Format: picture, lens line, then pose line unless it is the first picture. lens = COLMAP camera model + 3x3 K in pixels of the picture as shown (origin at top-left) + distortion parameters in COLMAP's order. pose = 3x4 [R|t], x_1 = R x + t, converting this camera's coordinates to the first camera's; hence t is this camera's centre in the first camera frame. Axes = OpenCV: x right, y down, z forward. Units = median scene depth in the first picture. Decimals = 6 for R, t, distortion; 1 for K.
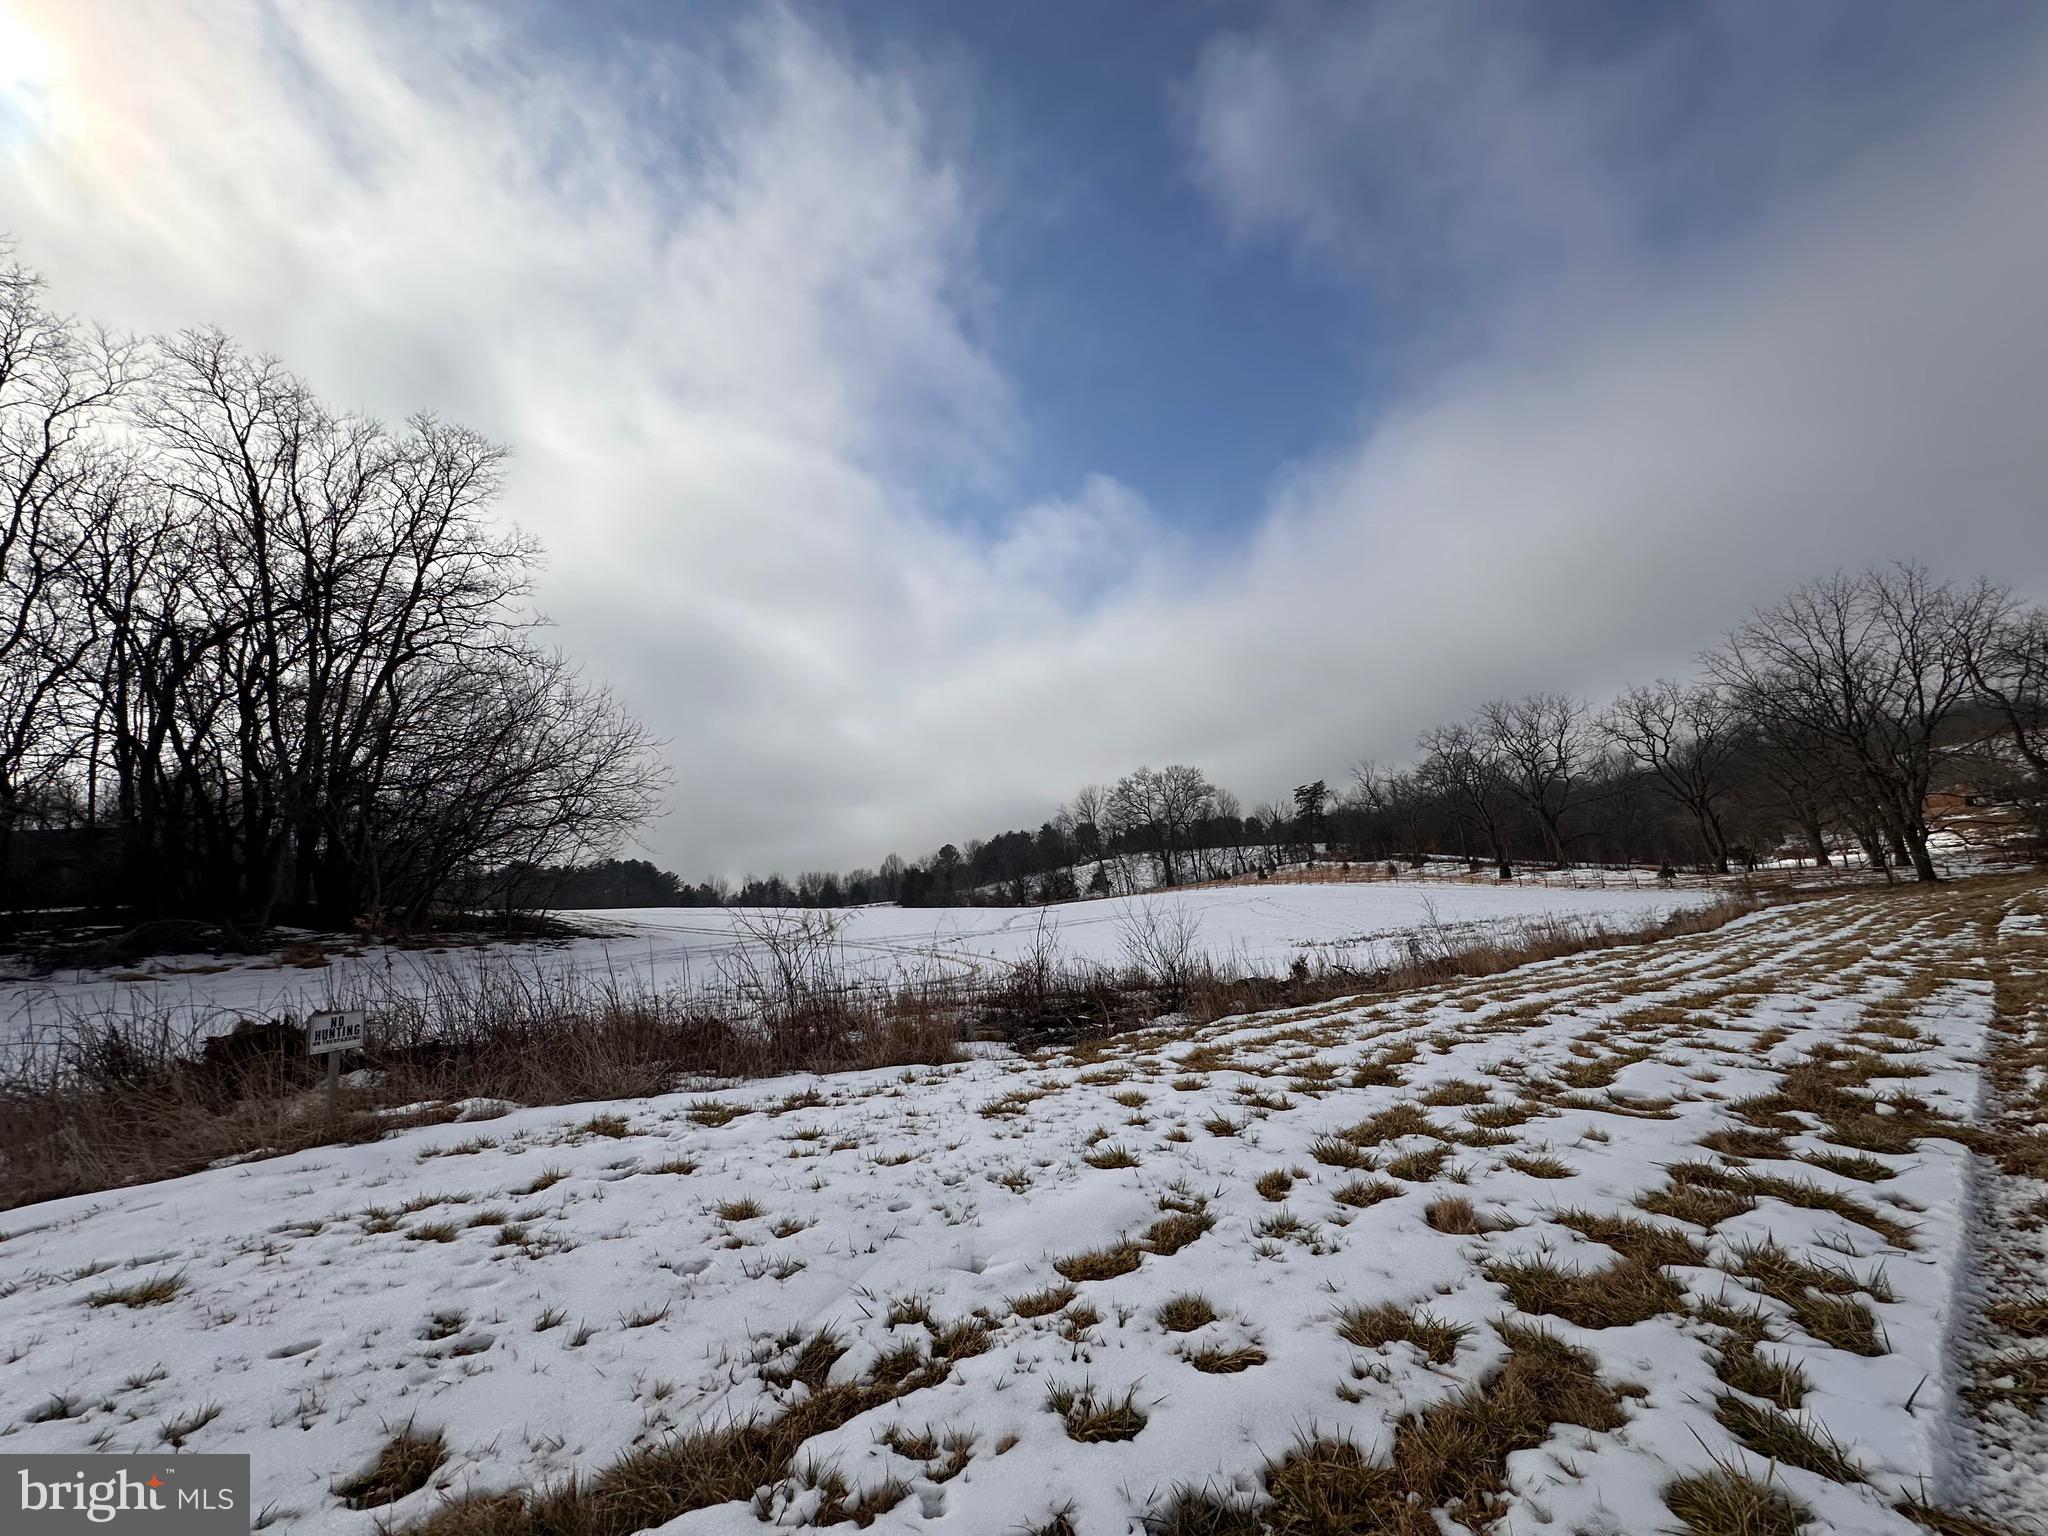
lens RADIAL K [[808.7, 0, 1033.6], [0, 808.7, 770.1], [0, 0, 1]] dist [-0.002555, 0.000527]
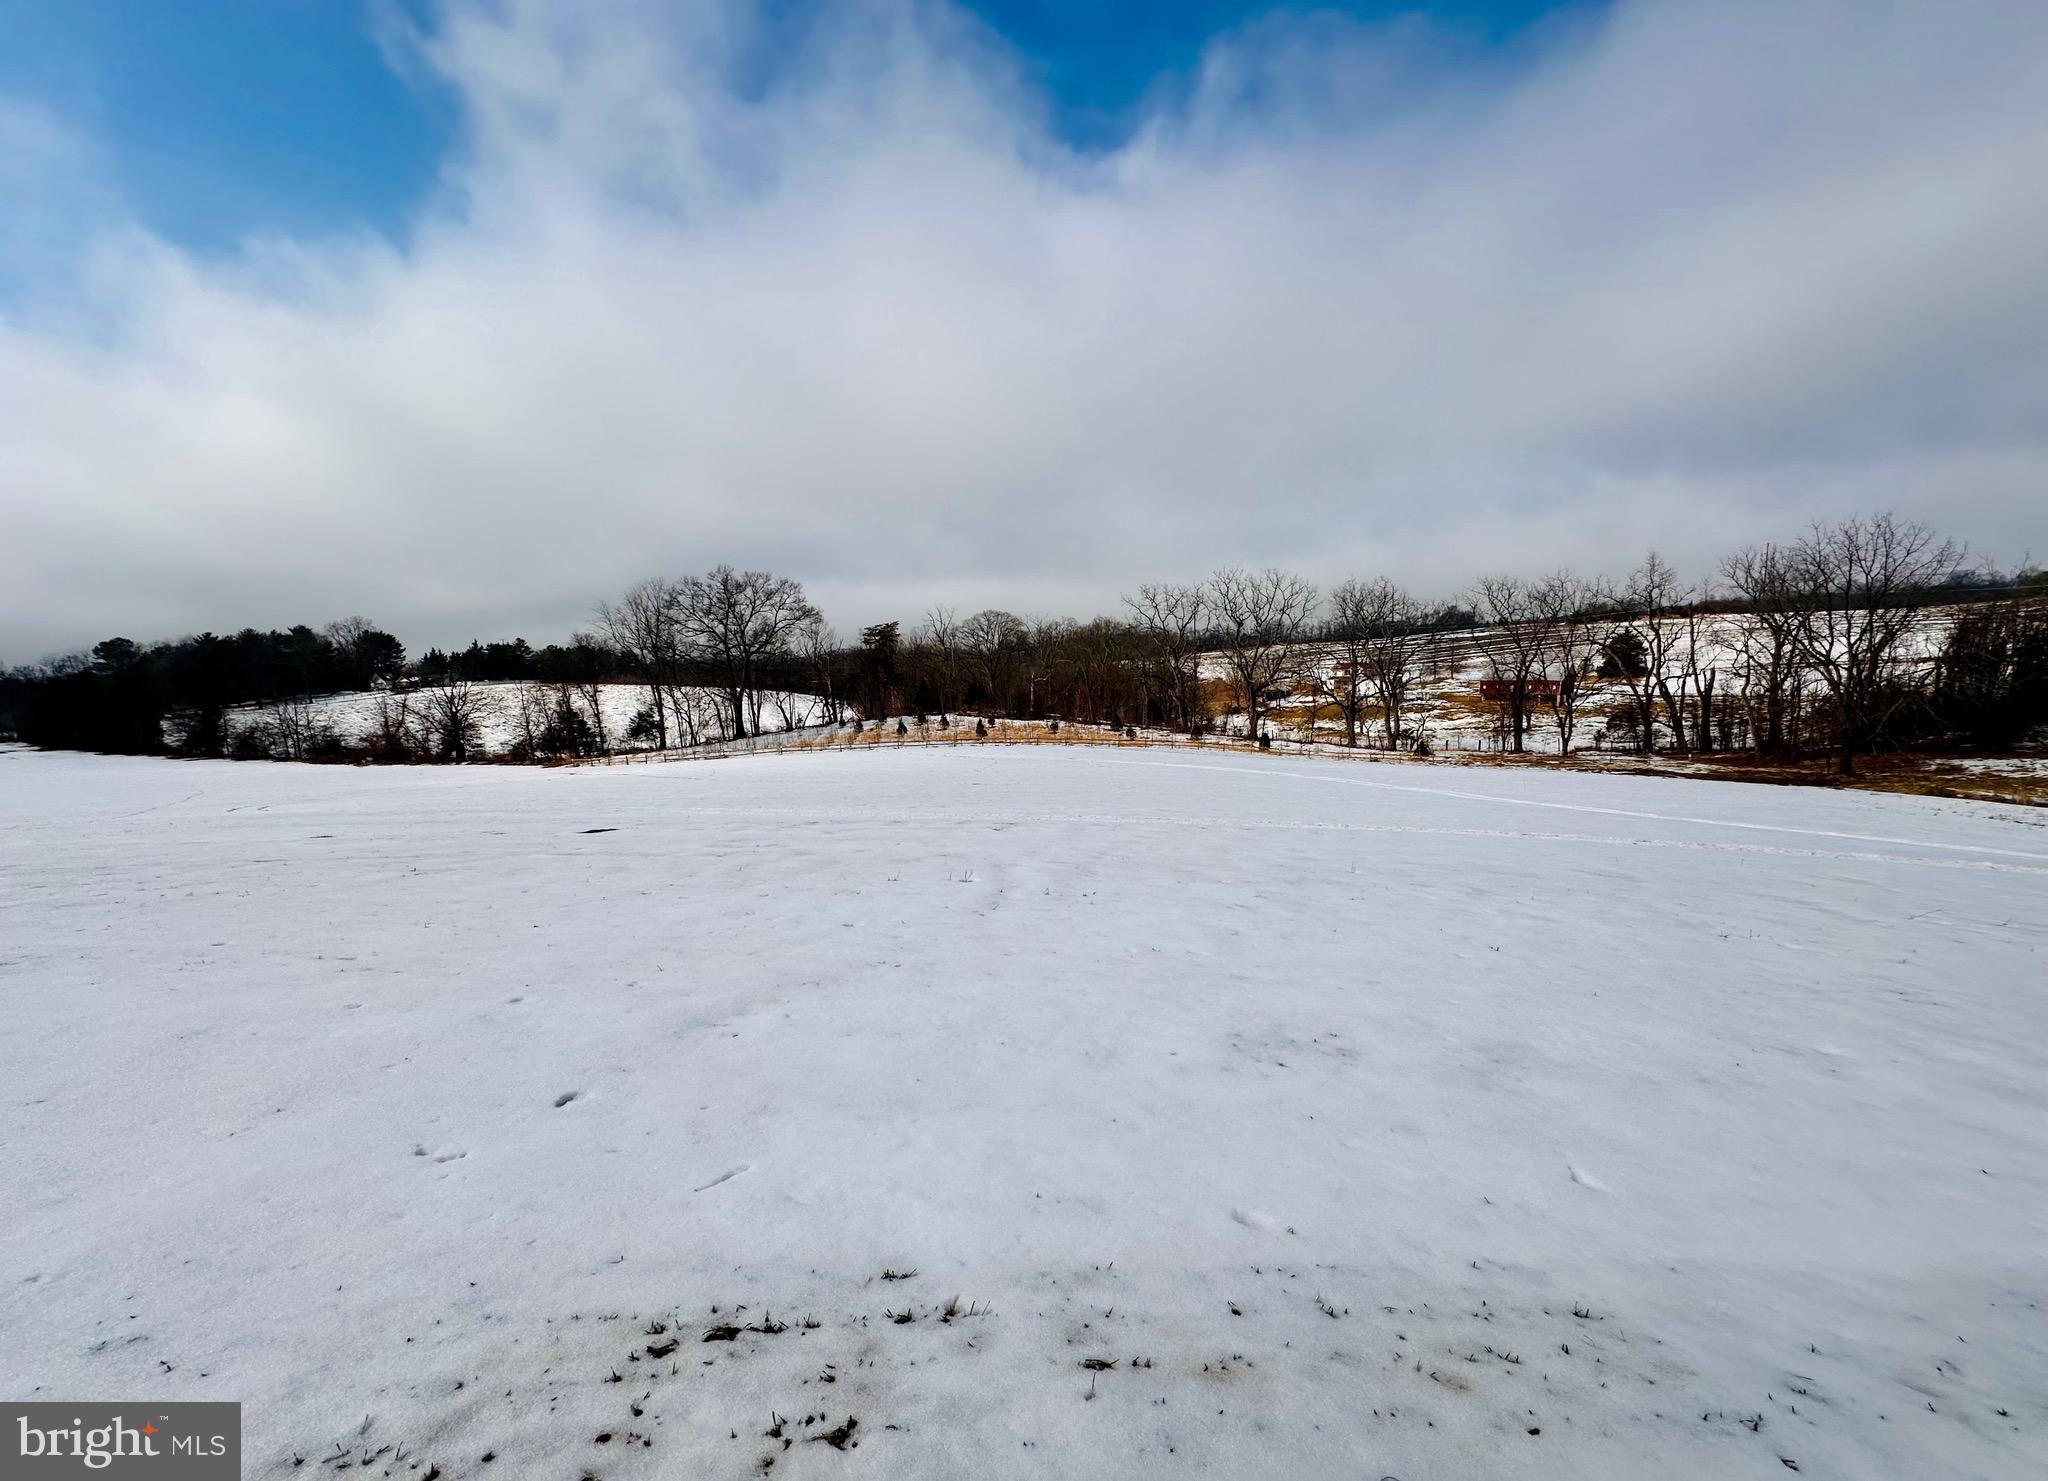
lens RADIAL K [[807.8, 0, 1025.8], [0, 807.8, 775.6], [0, 0, 1]] dist [-0.003695, 0.000535]
pose [[0.670082, 0.001674, 0.742285, -1.997852], [-0.145565, 0.980877, 0.129194, 0.449546], [-0.727874, -0.194622, 0.657512, 3.155273]]
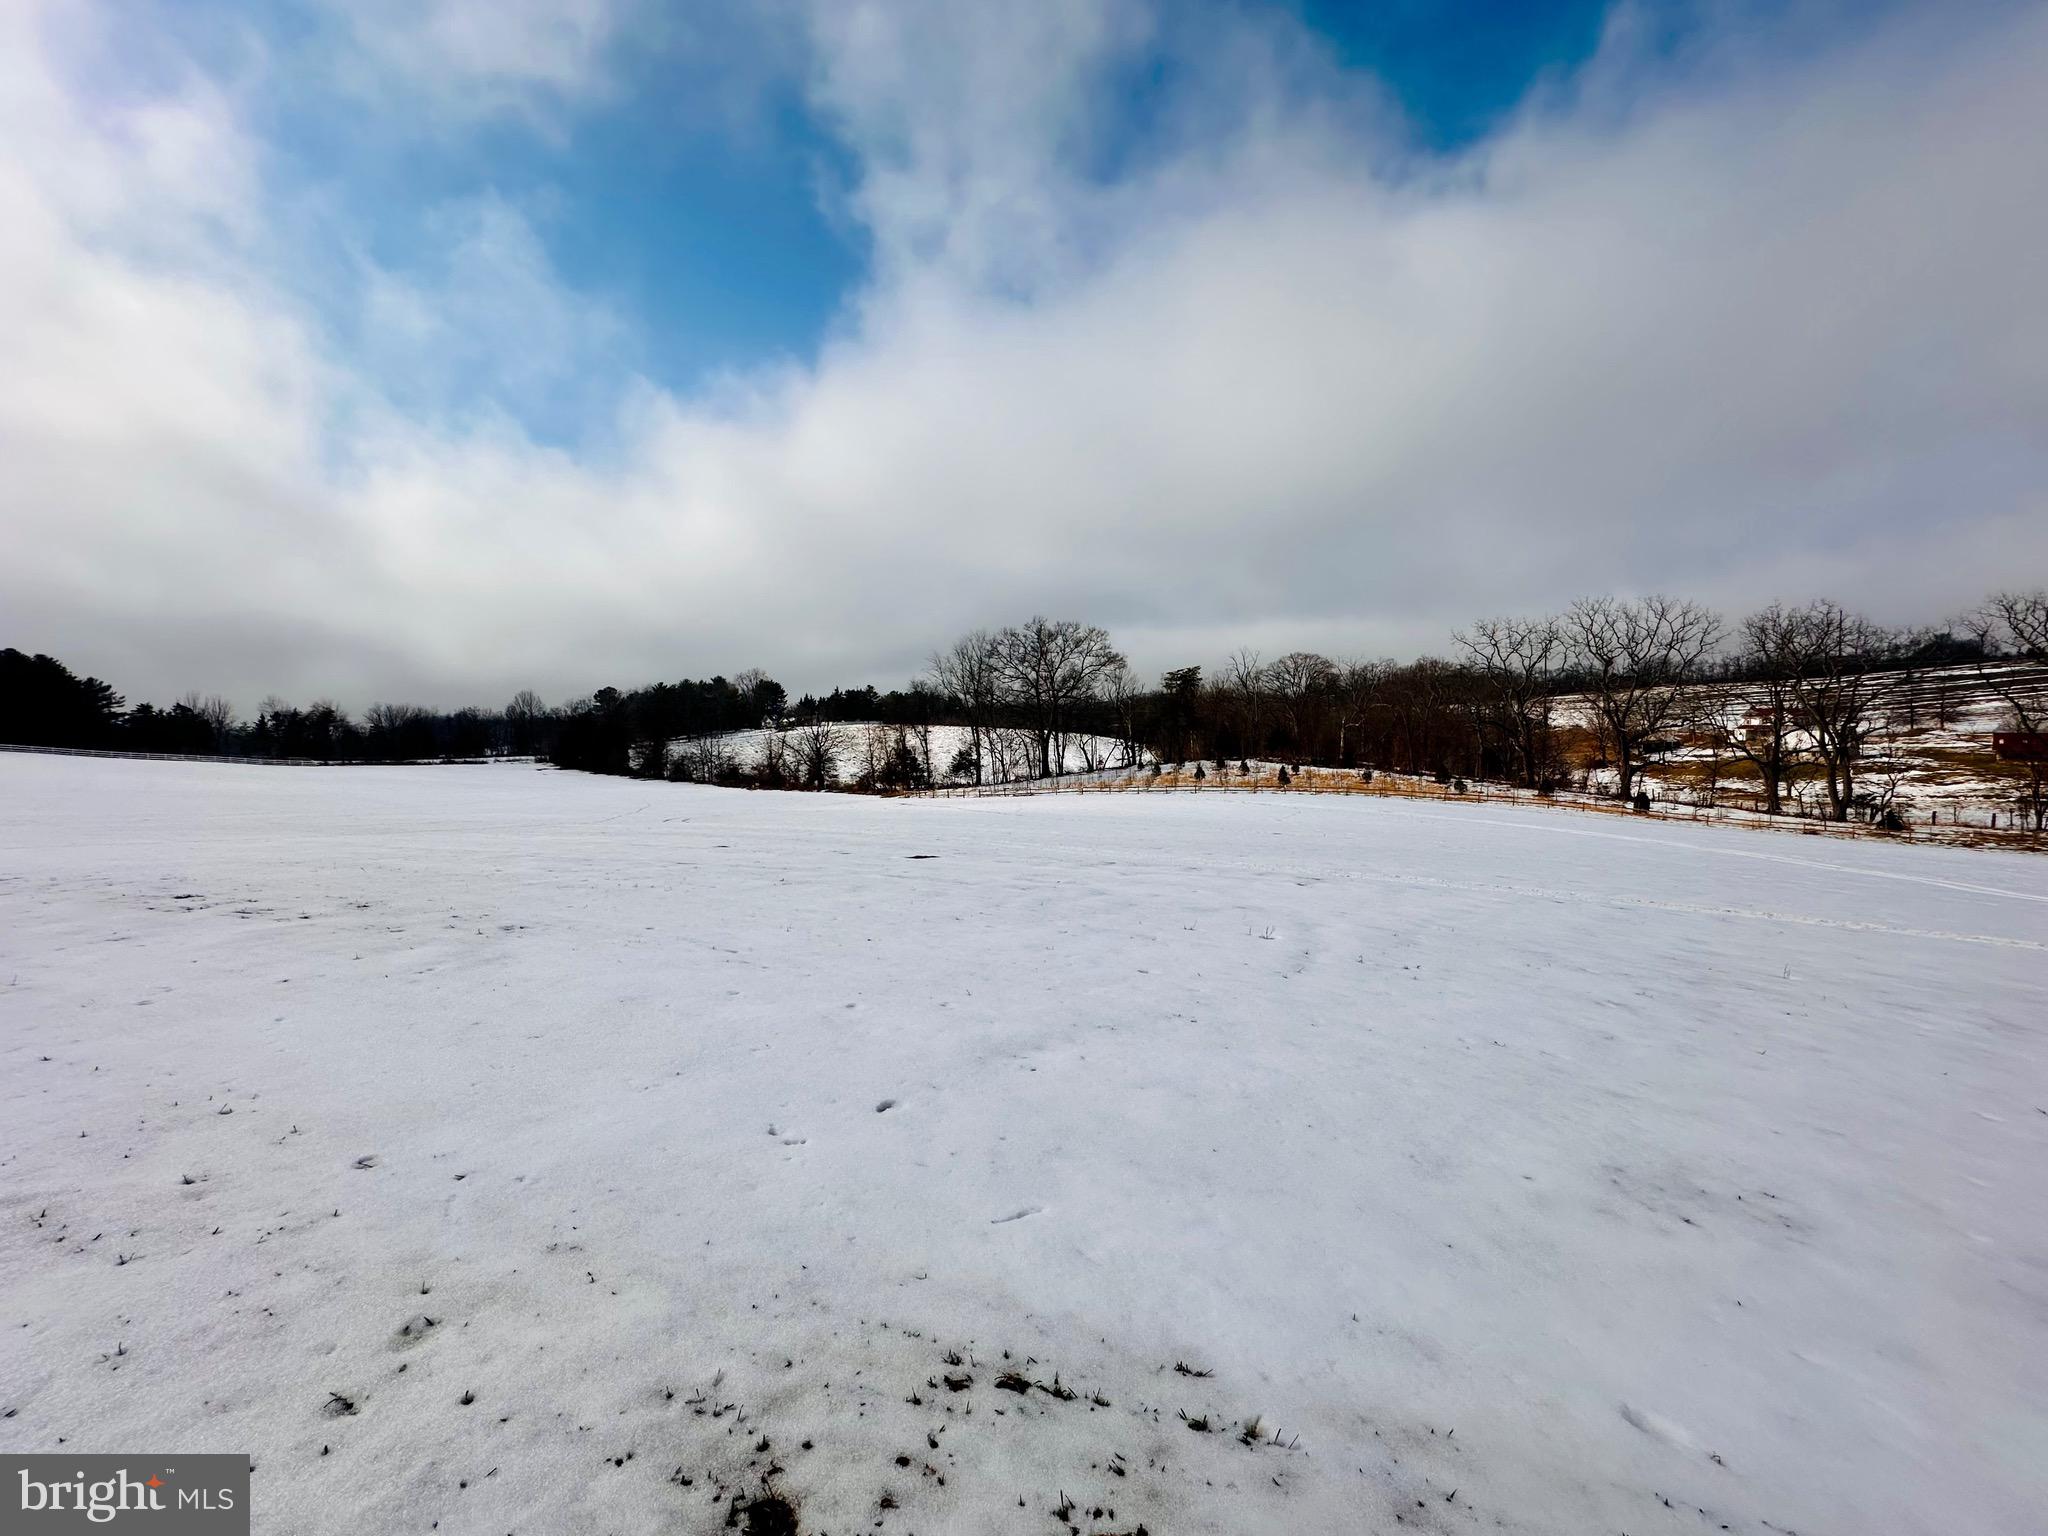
lens RADIAL K [[808.7, 0, 1025.4], [0, 808.7, 785.0], [0, 0, 1]] dist [-0.002555, 0.000527]
pose [[0.888218, 0.062496, 0.455151, -1.997006], [-0.140769, 0.980074, 0.140136, 0.449851], [-0.437324, -0.188543, 0.879317, 3.161613]]
